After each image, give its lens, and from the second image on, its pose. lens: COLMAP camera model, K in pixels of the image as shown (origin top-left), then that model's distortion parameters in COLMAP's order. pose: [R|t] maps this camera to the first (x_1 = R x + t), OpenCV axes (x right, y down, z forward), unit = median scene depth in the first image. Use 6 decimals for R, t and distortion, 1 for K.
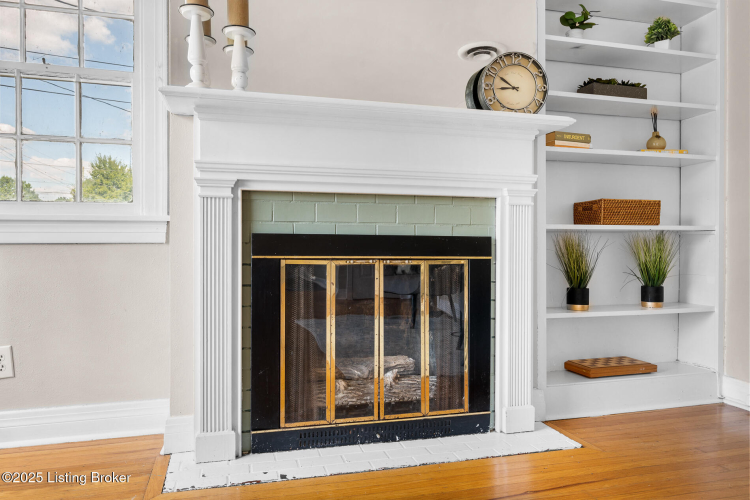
lens RADIAL K [[536.7, 0, 375.0], [0, 536.7, 250.0], [0, 0, 1]] dist [0.001314, 0.000239]
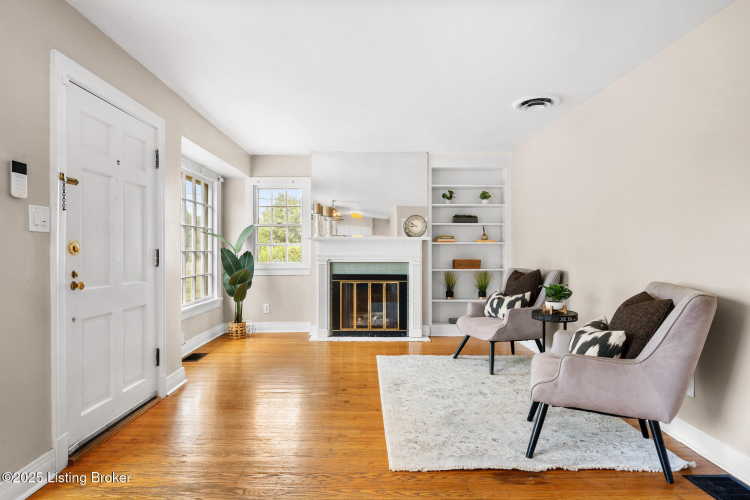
lens RADIAL K [[410.4, 0, 375.0], [0, 410.4, 250.0], [0, 0, 1]] dist [-0.003508, -0.001014]
pose [[0.968705, -0.001652, -0.248210, 0.641278], [-0.000835, 0.999951, -0.009914, -0.146382], [0.248214, 0.009811, 0.968655, -1.393658]]
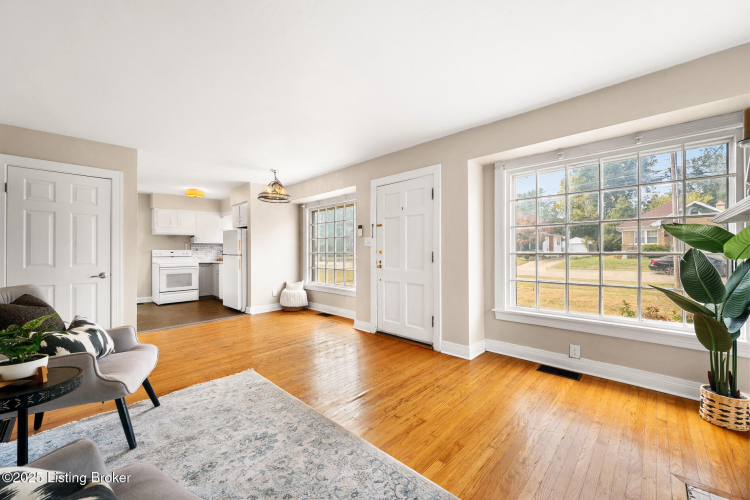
lens RADIAL K [[291.3, 0, 375.0], [0, 291.3, 250.0], [0, 0, 1]] dist [-0.000351, 0.000091]
pose [[-0.860909, -0.002630, -0.508752, 0.624964], [-0.004077, 0.999990, 0.001730, -0.173465], [0.508742, 0.003564, -0.860911, 0.971908]]
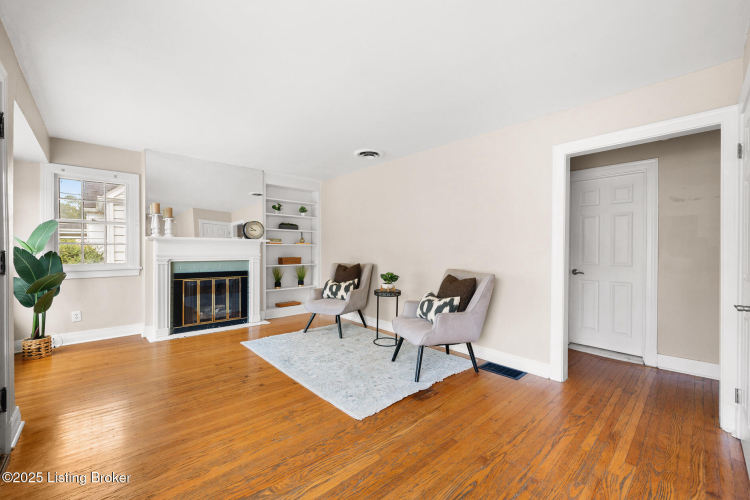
lens RADIAL K [[303.1, 0, 375.0], [0, 303.1, 250.0], [0, 0, 1]] dist [-0.000883, -0.000025]
pose [[0.890493, 0.000817, 0.454995, 0.046729], [0.001371, 0.999989, -0.004478, -0.159976], [-0.454994, 0.004612, 0.890482, -1.302460]]
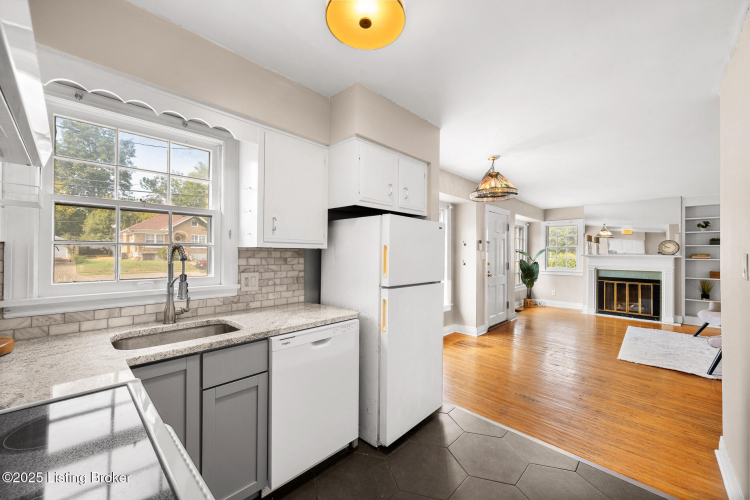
lens RADIAL K [[291.3, 0, 375.0], [0, 291.3, 250.0], [0, 0, 1]] dist [-0.000351, 0.000091]
pose [[0.505887, -0.003705, -0.862592, 1.181199], [-0.015031, 0.999801, -0.013110, -0.220678], [0.862469, 0.019598, 0.505731, -2.514745]]
